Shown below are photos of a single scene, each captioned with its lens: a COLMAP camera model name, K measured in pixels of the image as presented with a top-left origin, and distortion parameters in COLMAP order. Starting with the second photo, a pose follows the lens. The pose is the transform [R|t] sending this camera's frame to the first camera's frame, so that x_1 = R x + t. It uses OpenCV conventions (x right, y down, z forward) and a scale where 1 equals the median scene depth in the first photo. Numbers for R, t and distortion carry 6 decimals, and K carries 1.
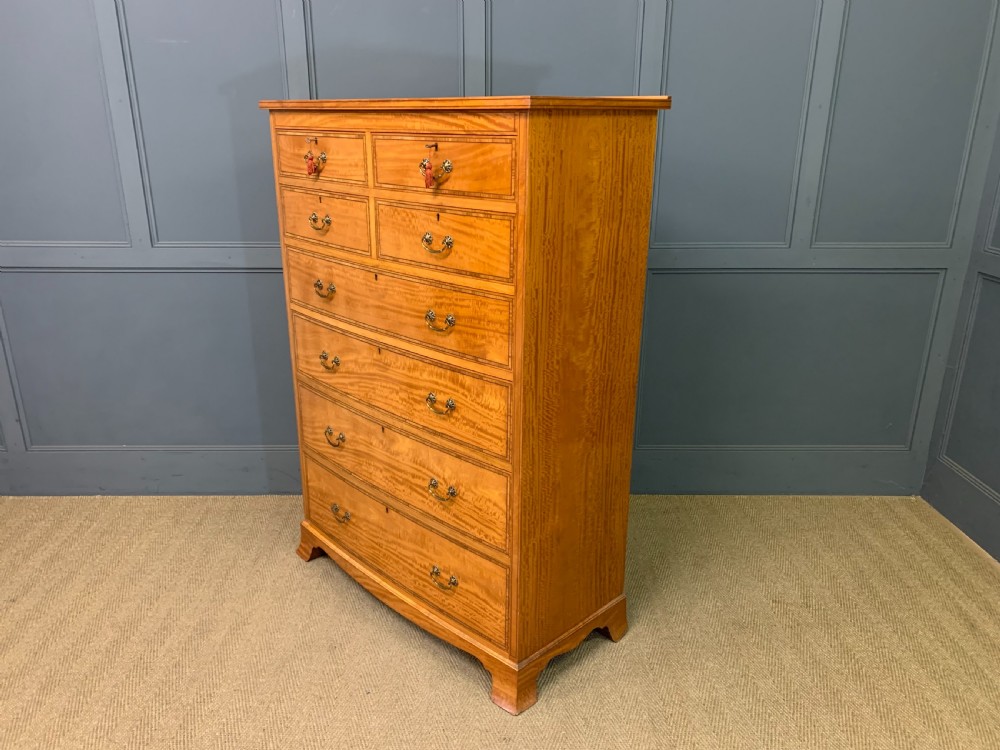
lens RADIAL K [[767.2, 0, 493.4], [0, 767.2, 381.2], [0, 0, 1]] dist [0.039964, -0.033723]
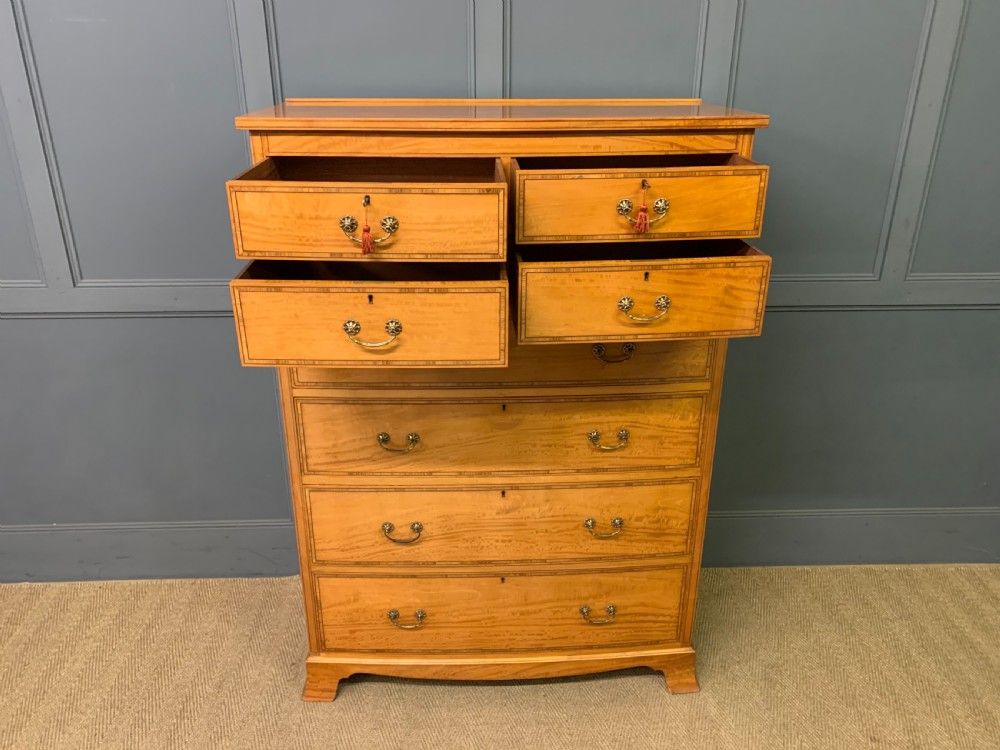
lens RADIAL K [[767.2, 0, 494.5], [0, 767.2, 375.9], [0, 0, 1]] dist [0.039964, -0.033723]
pose [[0.672395, -0.289029, 0.681430, -0.757906], [0.244735, 0.955646, 0.163848, -0.224682], [-0.698562, 0.056599, 0.713307, 0.411856]]
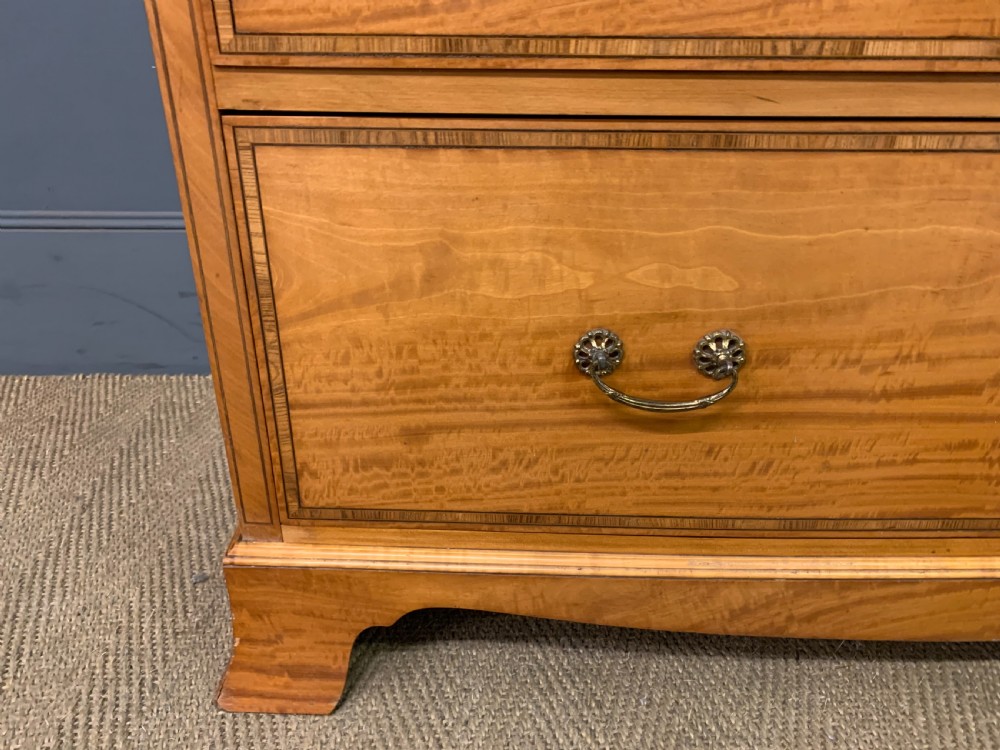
lens RADIAL K [[767.2, 0, 504.9], [0, 767.2, 377.6], [0, 0, 1]] dist [0.039964, -0.033723]
pose [[0.674653, -0.326290, 0.662101, -0.421934], [0.236052, 0.945260, 0.225306, 0.153789], [-0.699373, 0.004287, 0.714744, 1.095706]]
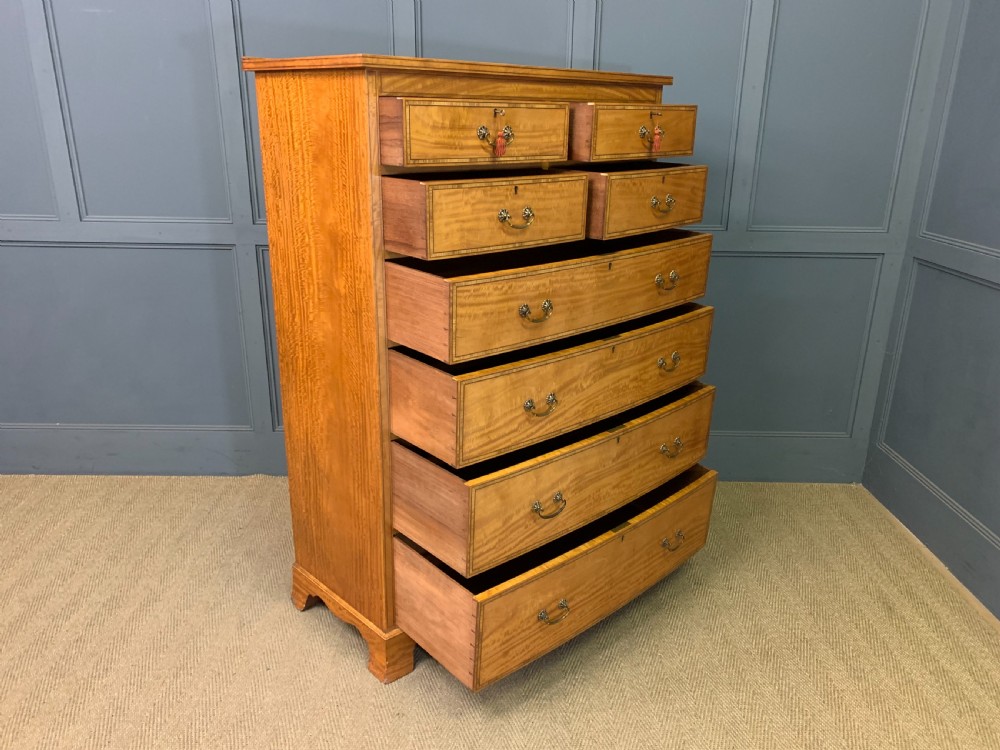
lens RADIAL K [[767.2, 0, 504.0], [0, 767.2, 380.5], [0, 0, 1]] dist [0.039964, -0.033723]
pose [[0.004493, -0.331115, 0.943580, -1.155476], [0.313950, 0.896347, 0.313045, -0.311778], [-0.949429, 0.294830, 0.107981, 0.996963]]
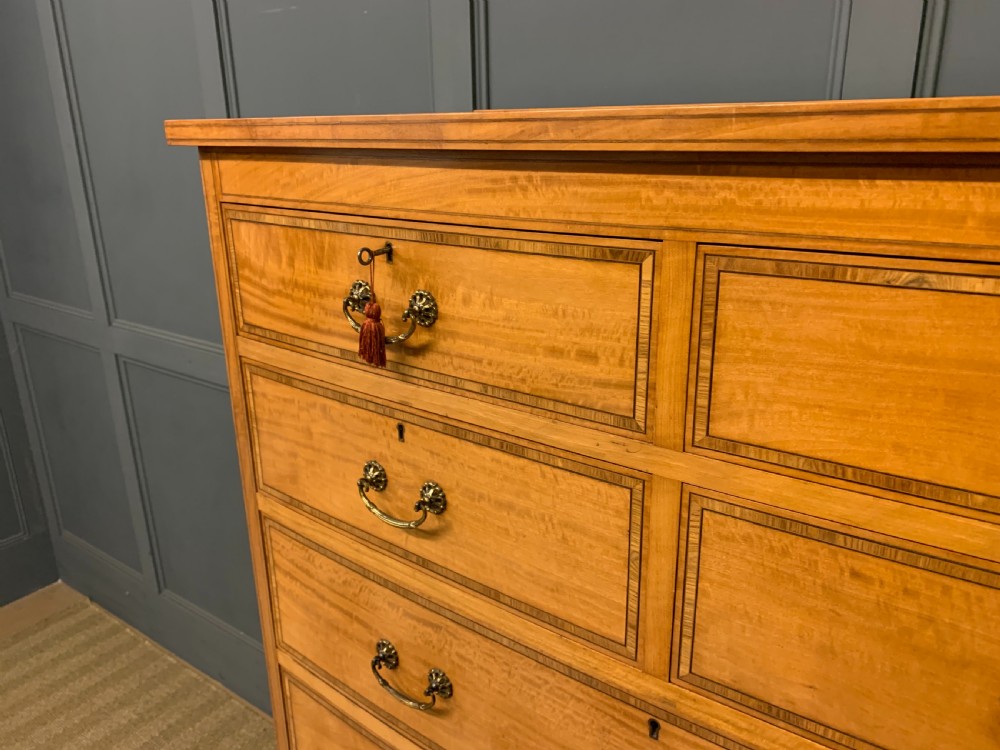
lens RADIAL K [[767.2, 0, 501.0], [0, 767.2, 376.3], [0, 0, 1]] dist [0.039964, -0.033723]
pose [[0.986574, -0.067591, 0.148669, -0.243573], [0.070661, 0.997381, -0.015462, -0.266281], [-0.147235, 0.025760, 0.988766, 0.730157]]
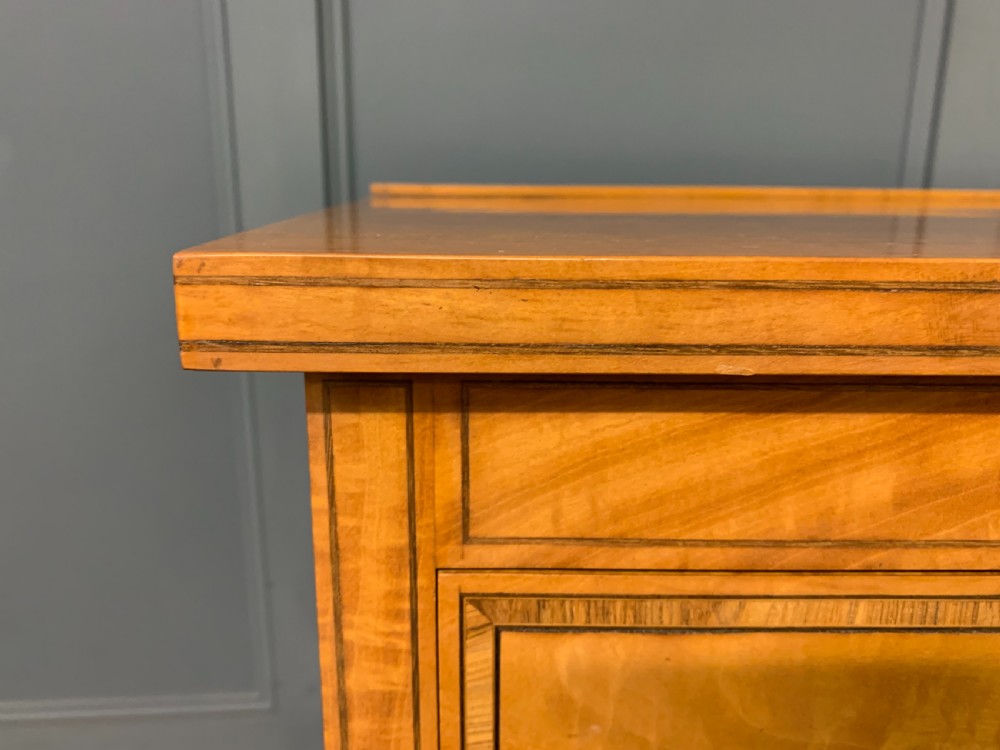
lens RADIAL K [[781.3, 0, 510.5], [0, 781.3, 379.5], [0, 0, 1]] dist [-0.004131, -0.003846]
pose [[0.635755, -0.188807, 0.748443, -0.375726], [0.247485, 0.968293, 0.034044, -0.388720], [-0.731141, 0.163585, 0.662324, 1.047322]]
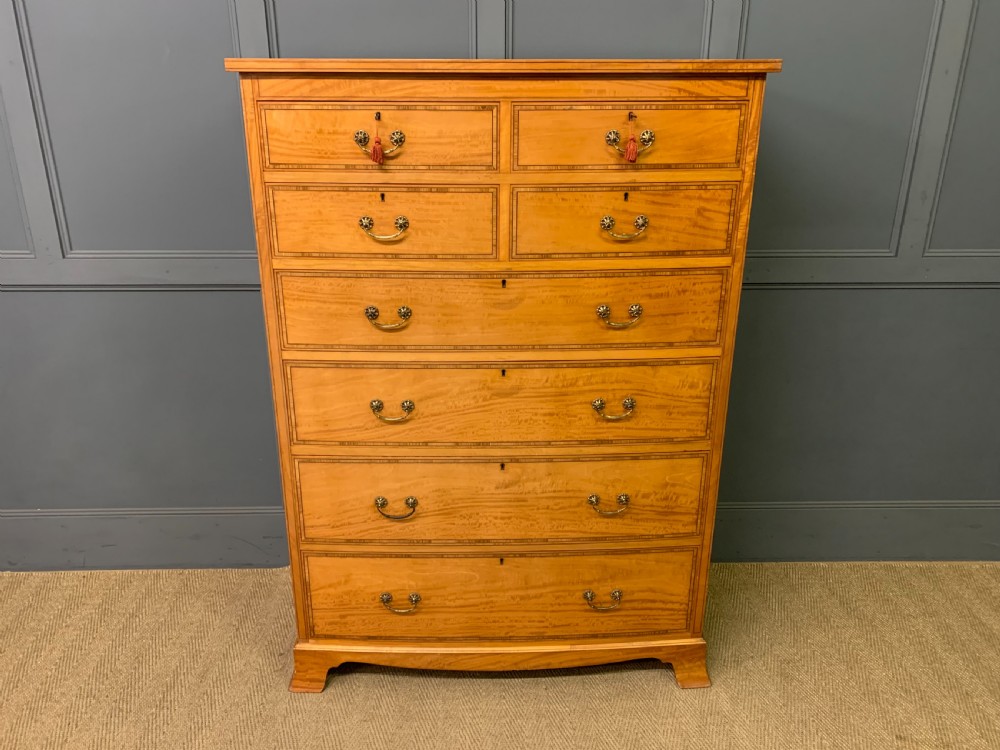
lens RADIAL K [[767.2, 0, 492.7], [0, 767.2, 370.9], [0, 0, 1]] dist [0.039964, -0.033723]
pose [[0.681560, -0.255082, 0.685863, -0.742927], [0.240503, 0.963293, 0.119268, -0.146762], [-0.691110, 0.083664, 0.717890, 0.441322]]
